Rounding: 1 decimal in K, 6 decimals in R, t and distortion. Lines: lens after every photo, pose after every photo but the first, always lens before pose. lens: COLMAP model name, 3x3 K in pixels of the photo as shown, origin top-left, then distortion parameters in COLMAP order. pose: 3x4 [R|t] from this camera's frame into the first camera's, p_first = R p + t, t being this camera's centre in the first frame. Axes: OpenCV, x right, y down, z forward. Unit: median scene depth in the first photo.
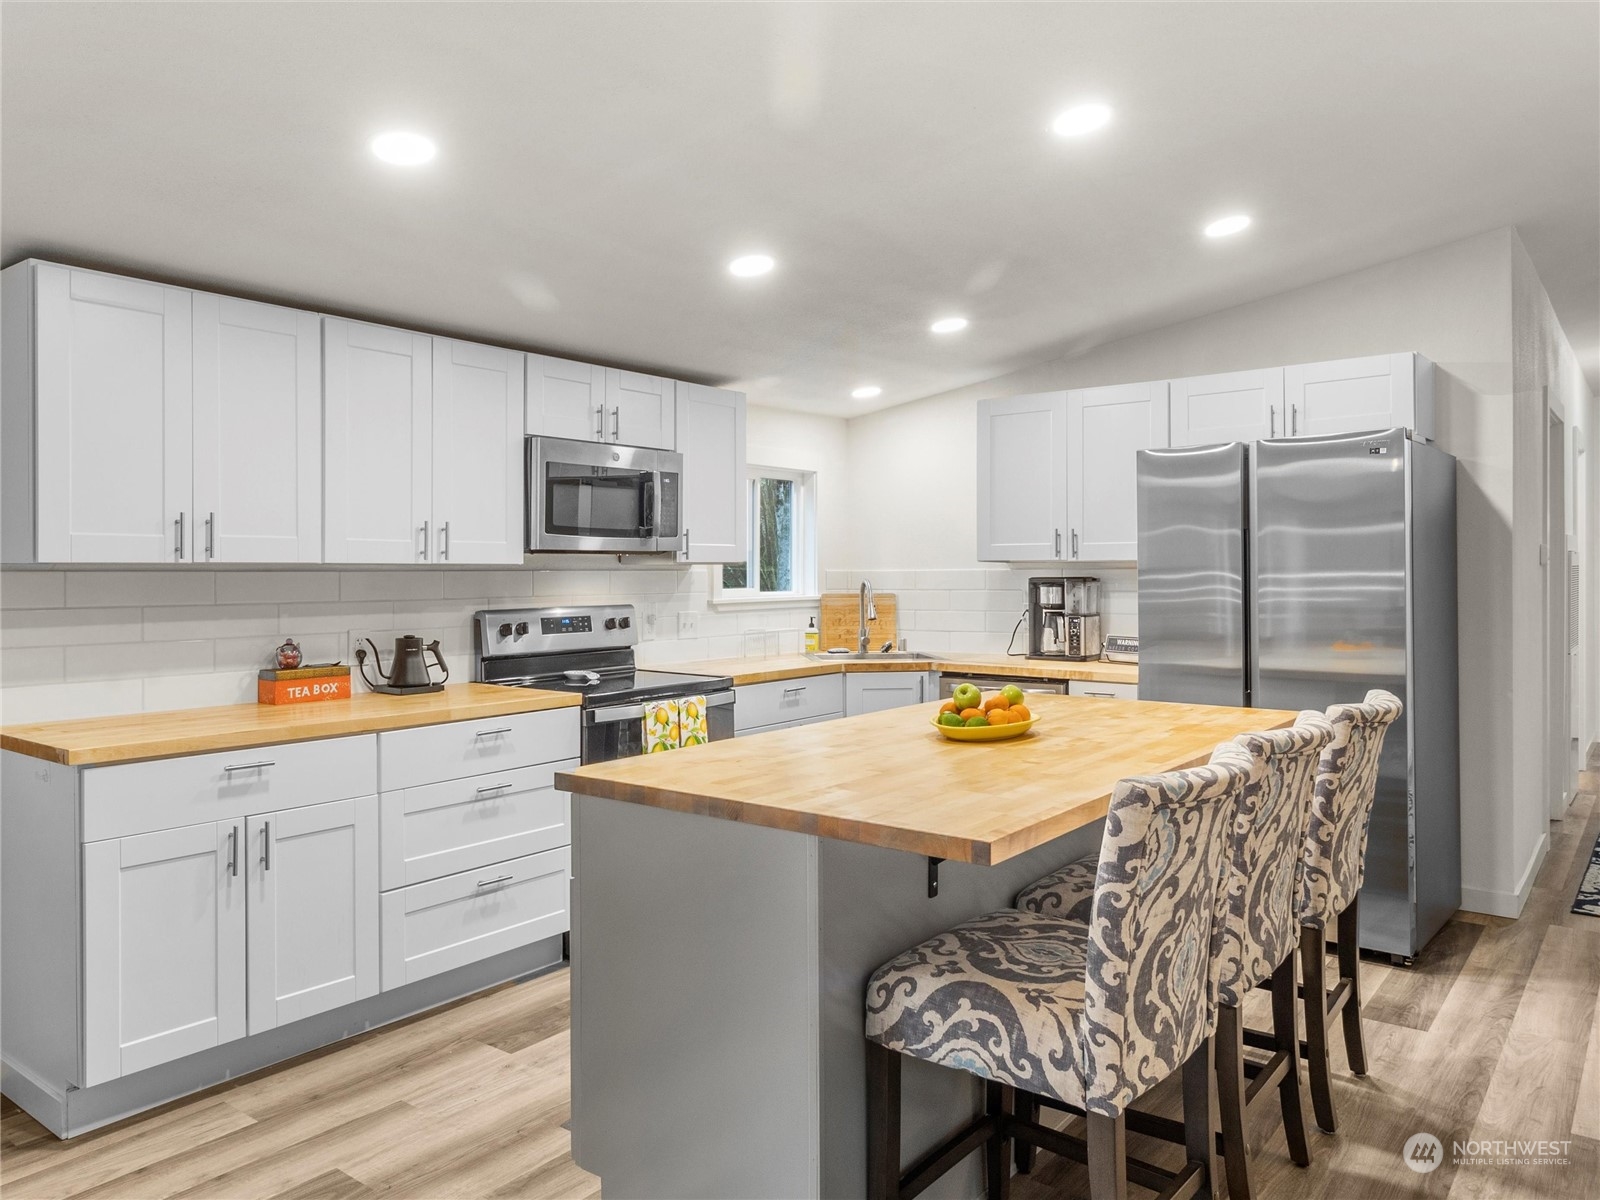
lens RADIAL K [[1114.8, 0, 769.9], [0, 1114.8, 572.2], [0, 0, 1]] dist [0.001430, 0.001365]
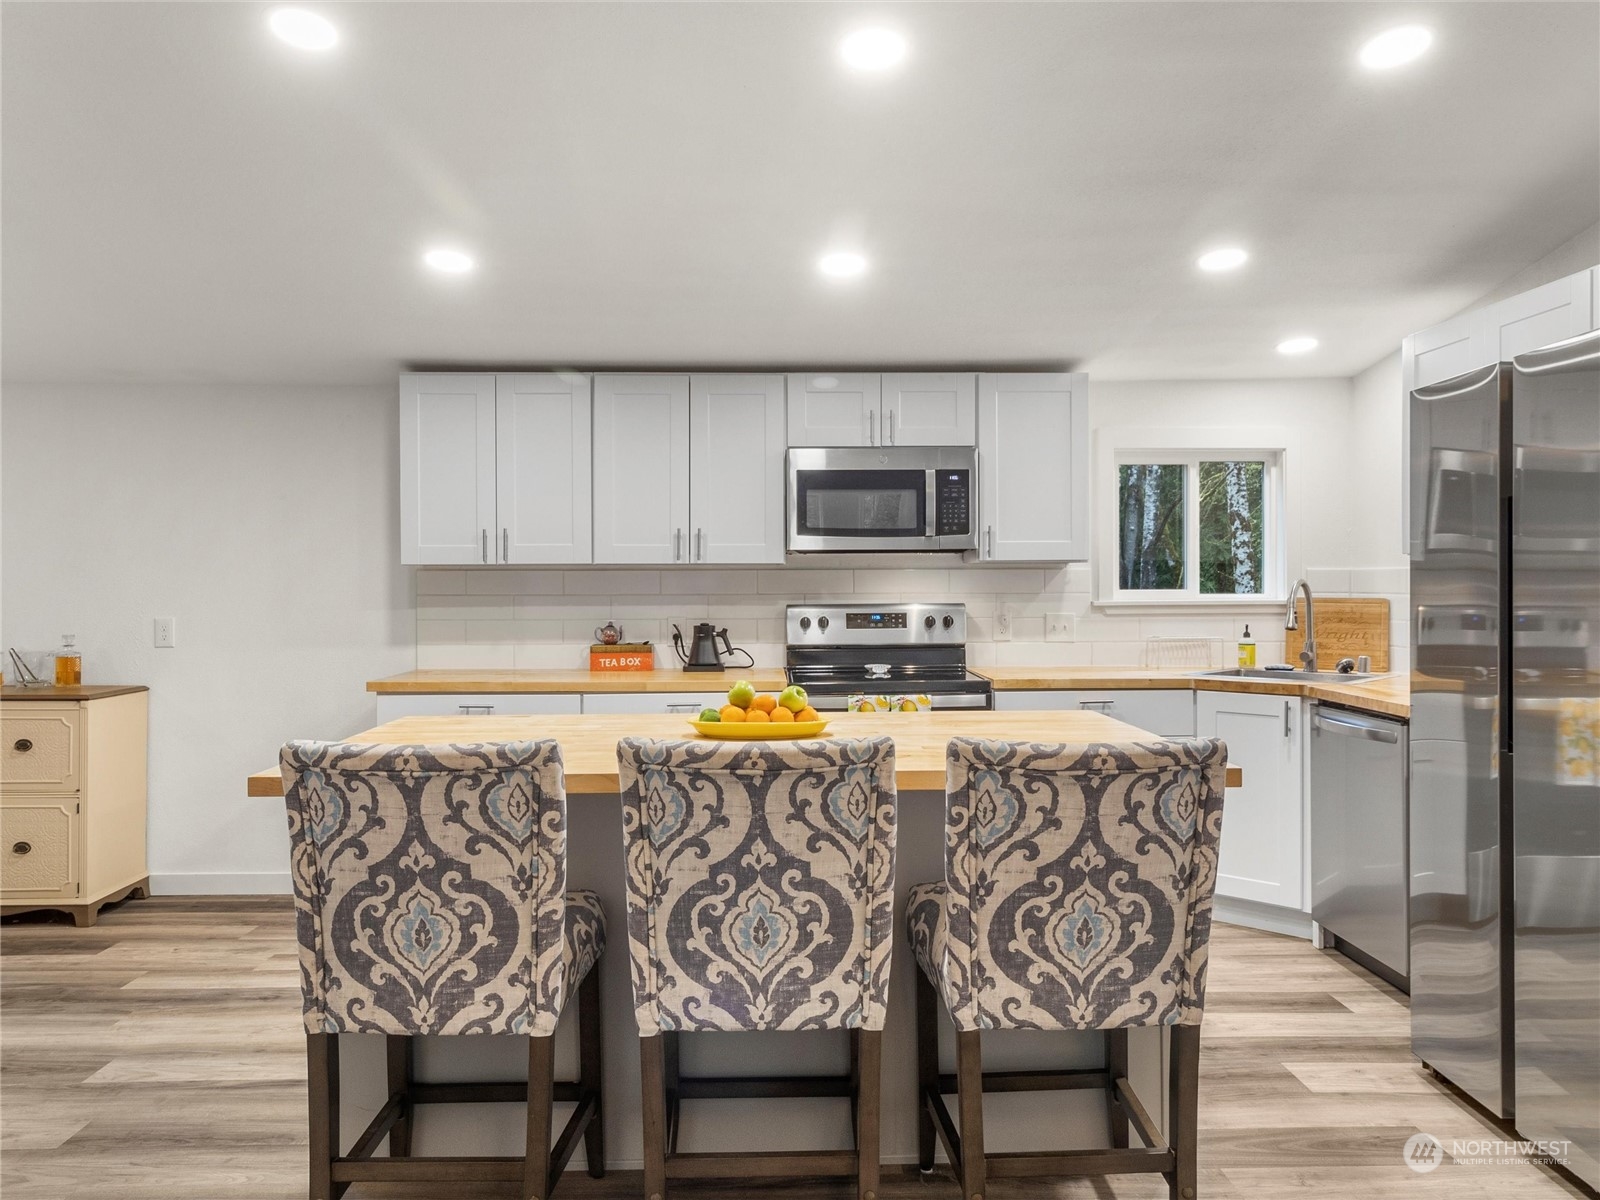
lens RADIAL K [[1132.6, 0, 788.8], [0, 1132.6, 595.6], [0, 0, 1]] dist [0.008750, 0.004694]
pose [[0.653690, 0.013754, -0.756637, 0.589434], [0.000117, 0.999833, 0.018276, 0.003708], [0.756762, -0.012036, 0.653579, 0.237742]]
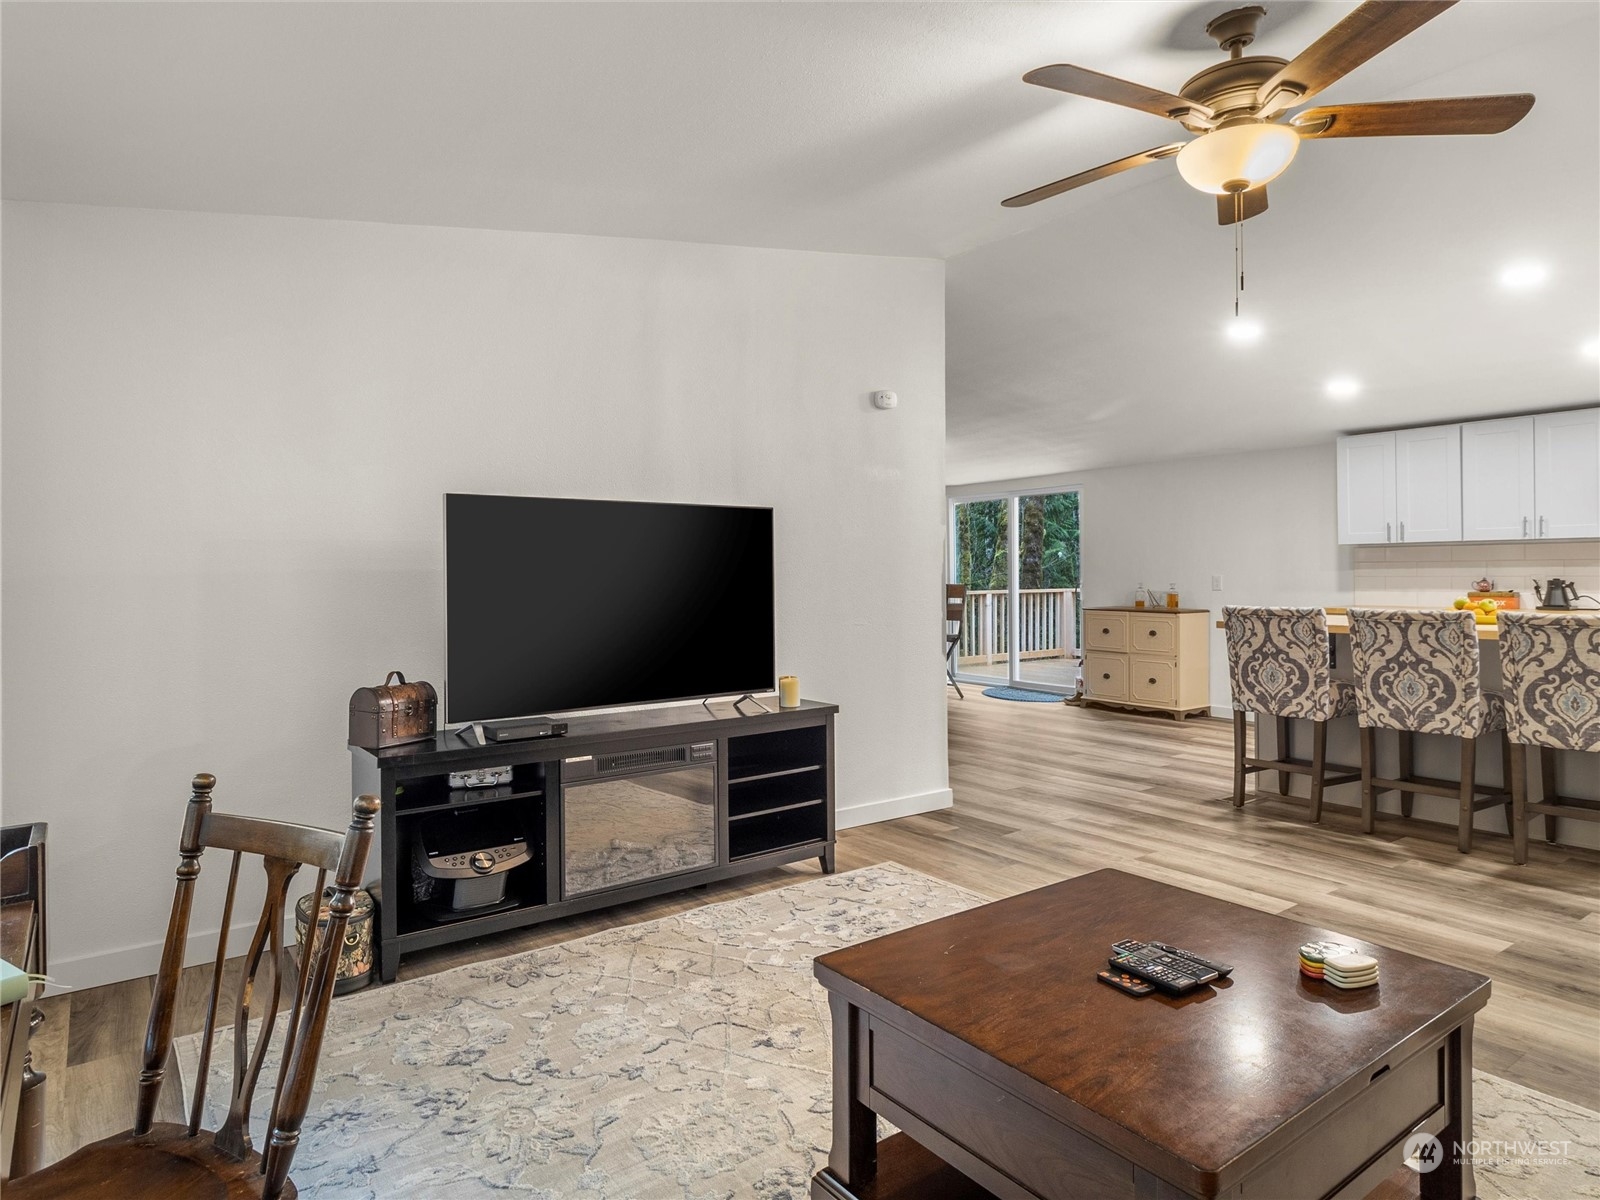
lens RADIAL K [[969.6, 0, 771.0], [0, 969.6, 570.6], [0, 0, 1]] dist [-0.002879, -0.000704]
pose [[-0.263459, 0.007798, -0.964639, 1.340733], [0.013782, 0.999896, 0.004319, 0.017367], [0.964572, -0.012157, -0.263539, 0.170121]]
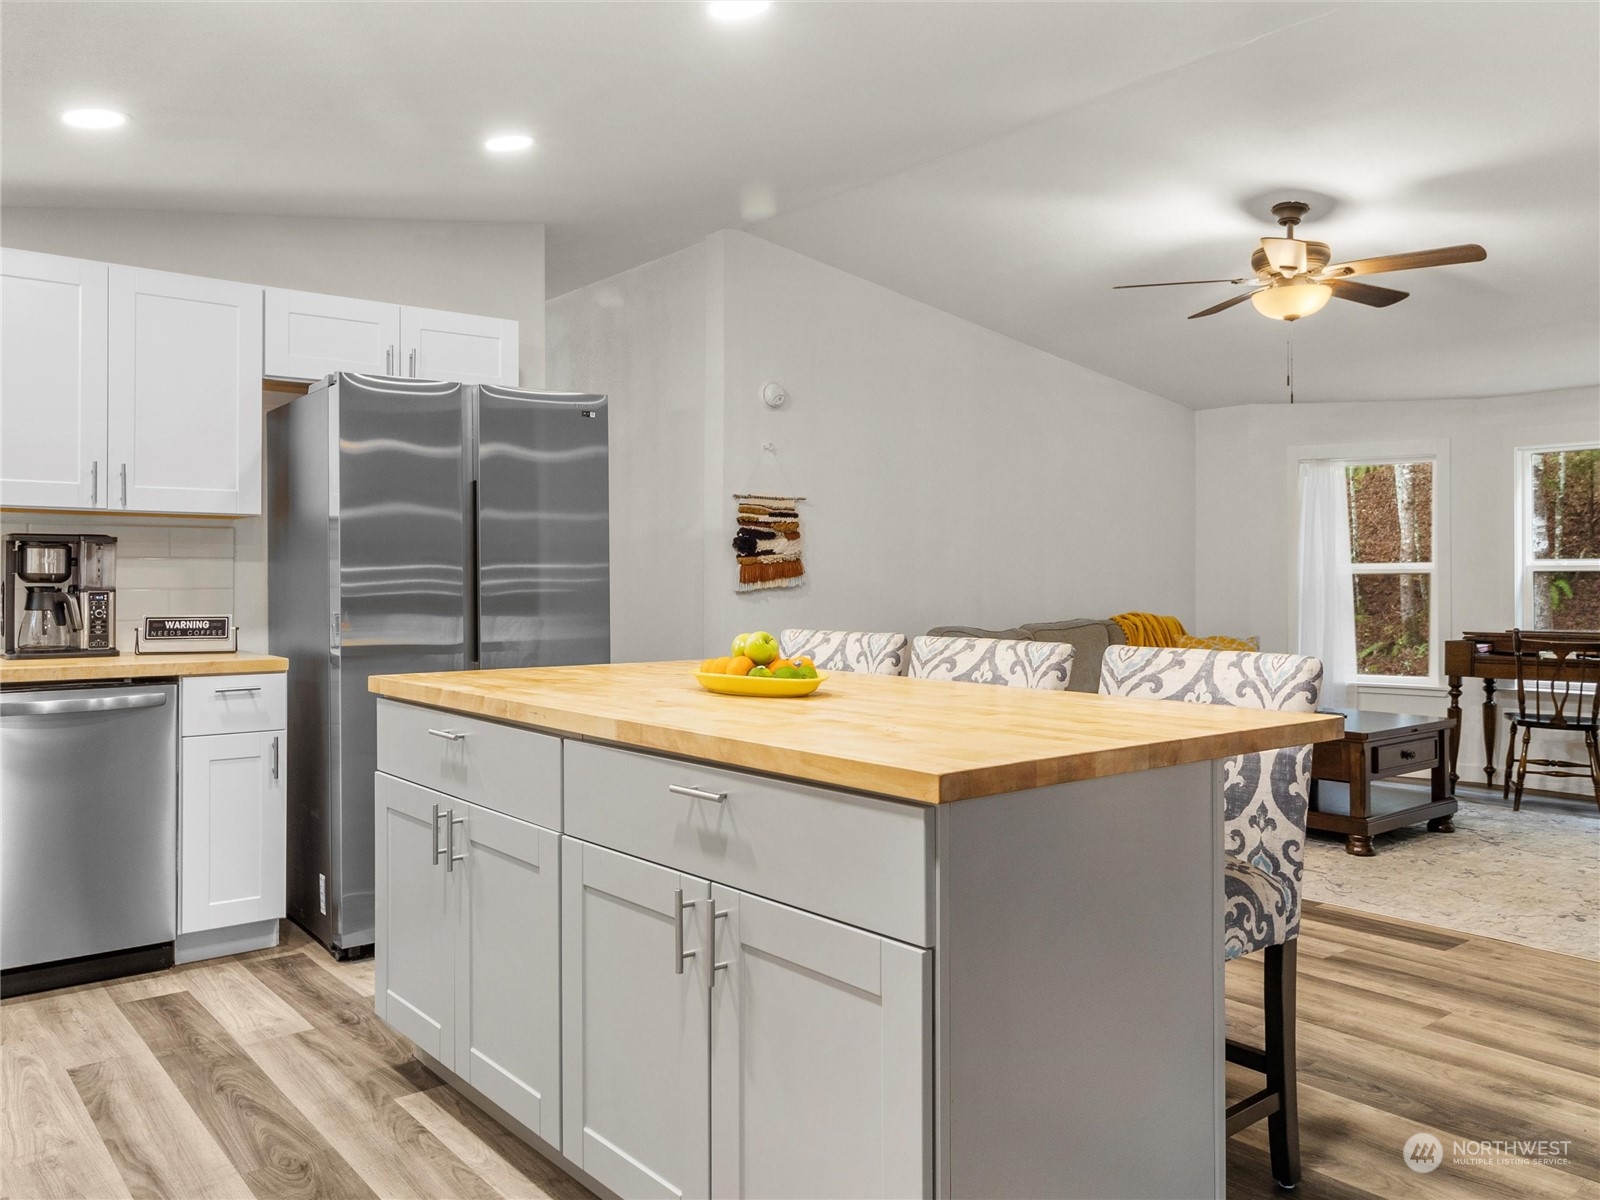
lens RADIAL K [[1230.9, 0, 799.1], [0, 1230.9, 565.3], [0, 0, 1]] dist [0.001900, 0.002378]
pose [[0.208971, 0.016641, 0.977780, -0.438069], [-0.001577, 0.999860, -0.016680, 0.040947], [-0.977921, 0.001943, 0.208968, 0.484474]]
